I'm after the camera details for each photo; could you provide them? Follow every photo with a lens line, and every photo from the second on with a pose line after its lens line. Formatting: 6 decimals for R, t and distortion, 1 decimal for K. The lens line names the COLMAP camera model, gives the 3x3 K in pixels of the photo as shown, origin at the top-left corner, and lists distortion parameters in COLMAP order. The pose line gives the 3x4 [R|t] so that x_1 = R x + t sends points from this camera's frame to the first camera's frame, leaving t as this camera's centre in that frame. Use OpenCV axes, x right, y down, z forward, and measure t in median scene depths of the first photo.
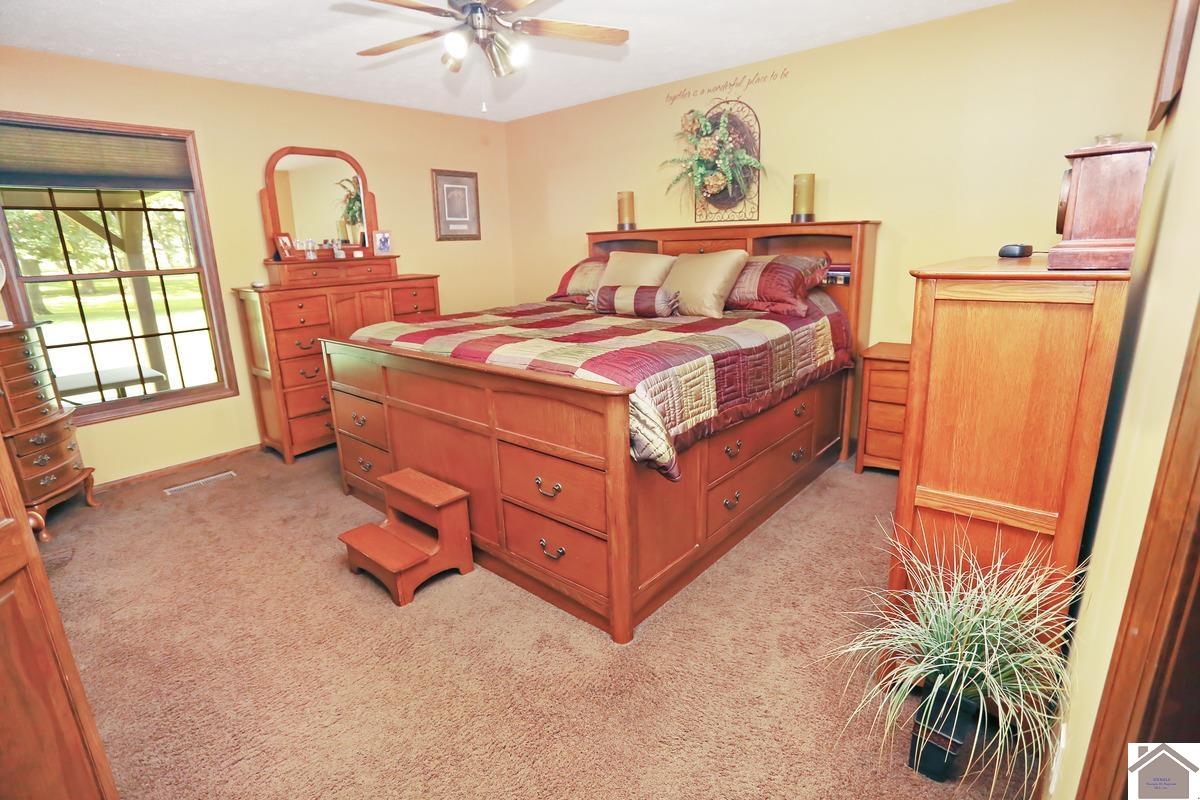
lens RADIAL K [[585.2, 0, 600.0], [0, 585.2, 400.0], [0, 0, 1]] dist [-0.067590, 0.031204]
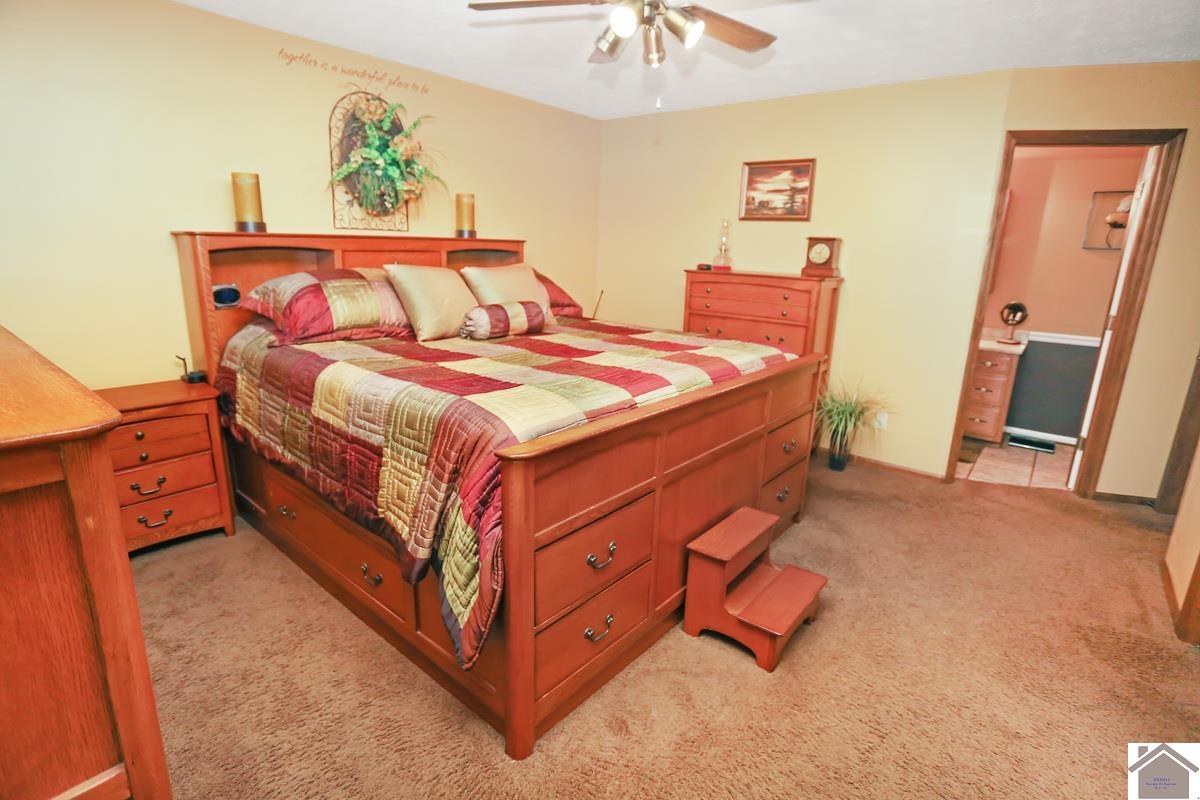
lens RADIAL K [[585.2, 0, 600.0], [0, 585.2, 400.0], [0, 0, 1]] dist [-0.067590, 0.031204]
pose [[-0.011904, -0.214061, 0.976748, -0.783918], [0.242104, 0.947136, 0.210522, -0.188939], [-0.970177, 0.238981, 0.040550, 0.789182]]
